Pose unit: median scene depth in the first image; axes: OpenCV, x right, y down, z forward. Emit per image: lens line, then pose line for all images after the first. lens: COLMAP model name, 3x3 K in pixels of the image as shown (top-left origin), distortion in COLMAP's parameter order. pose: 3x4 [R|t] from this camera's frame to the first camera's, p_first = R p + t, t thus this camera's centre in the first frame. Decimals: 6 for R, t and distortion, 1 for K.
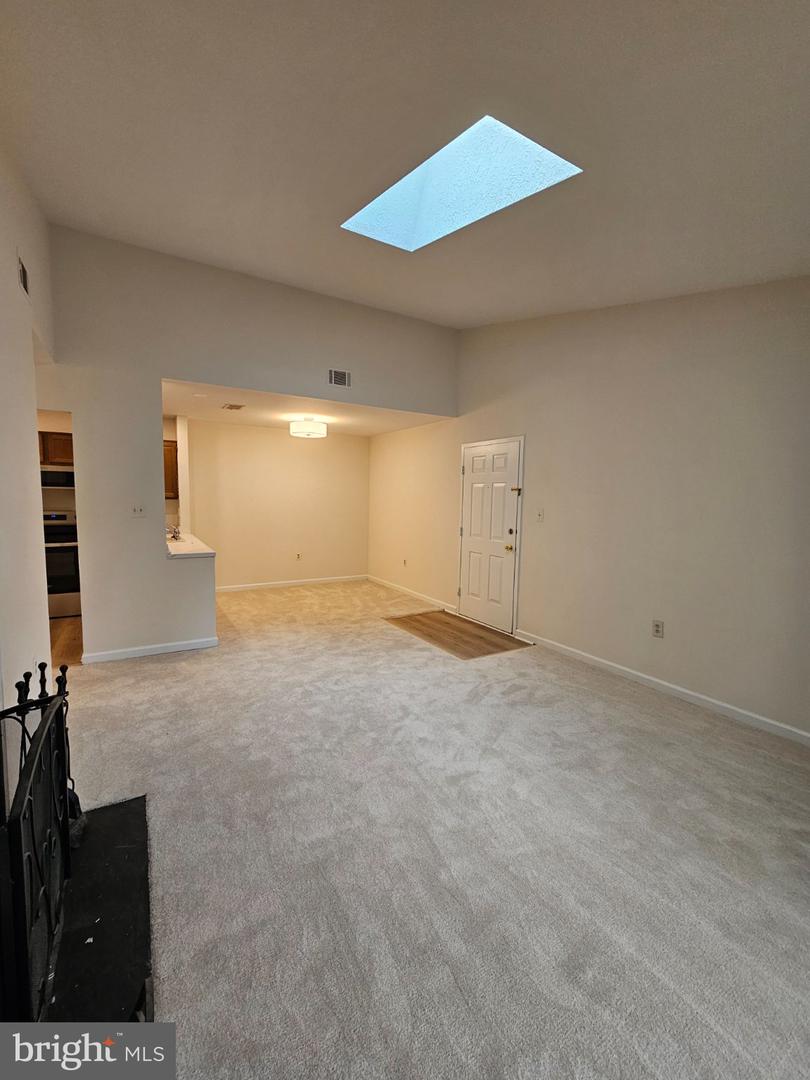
lens RADIAL K [[446.1, 0, 404.1], [0, 446.1, 533.6], [0, 0, 1]] dist [0.001001, 0.000335]
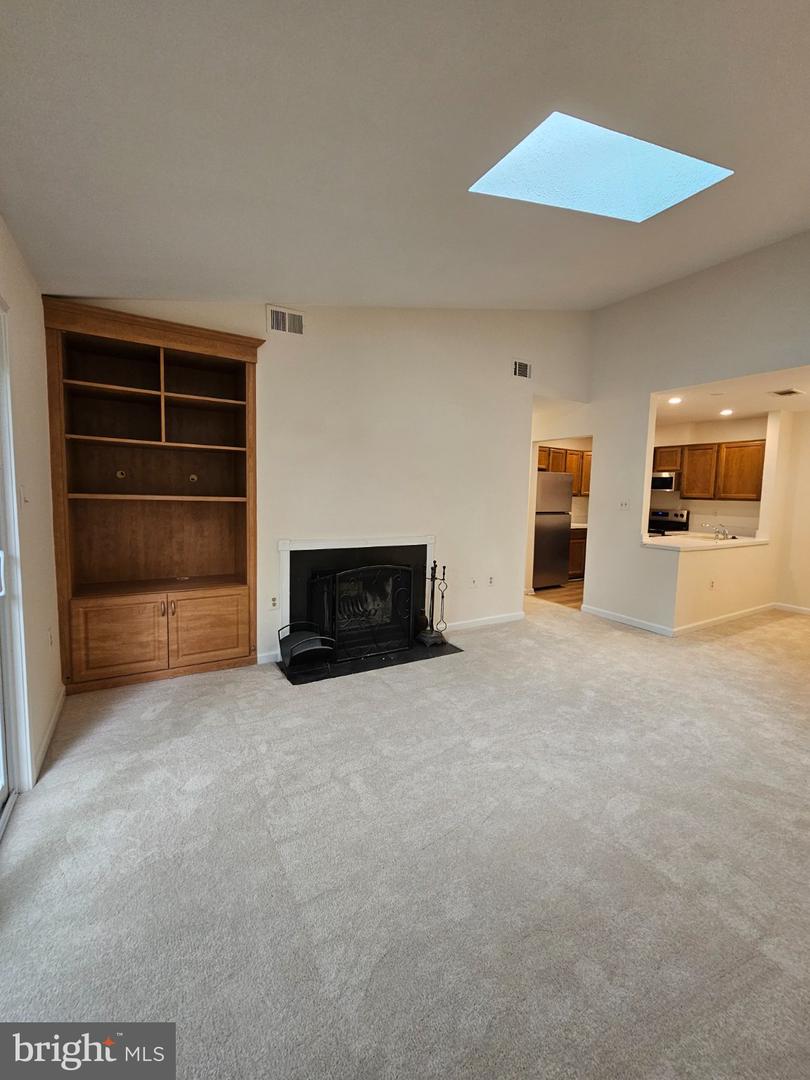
lens RADIAL K [[446.1, 0, 404.1], [0, 446.1, 533.6], [0, 0, 1]] dist [0.001001, 0.000335]
pose [[0.004235, 0.079894, -0.996794, 0.506040], [-0.108316, 0.990975, 0.078968, -0.002225], [0.994108, 0.107634, 0.012850, 0.286558]]
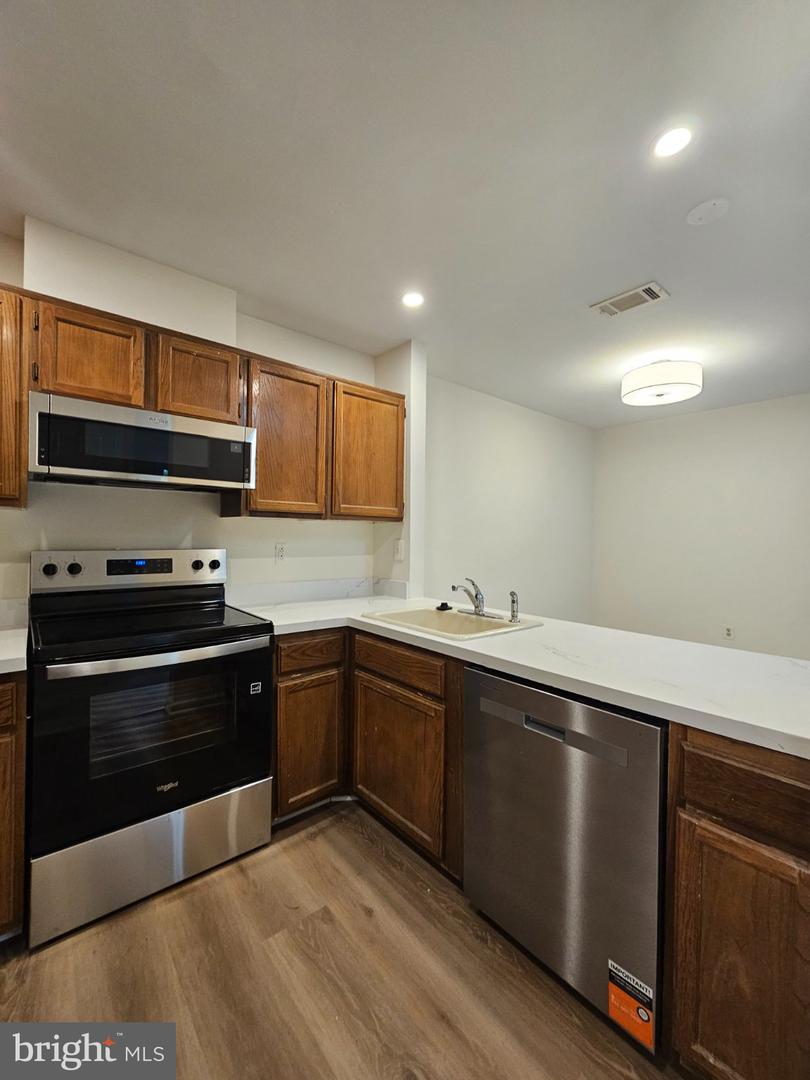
lens RADIAL K [[446.1, 0, 404.1], [0, 446.1, 533.6], [0, 0, 1]] dist [0.001001, 0.000335]
pose [[0.987023, -0.002726, 0.160557, -0.669793], [0.015290, 0.996909, -0.077067, -0.033217], [-0.159851, 0.078522, 0.984013, 0.638287]]
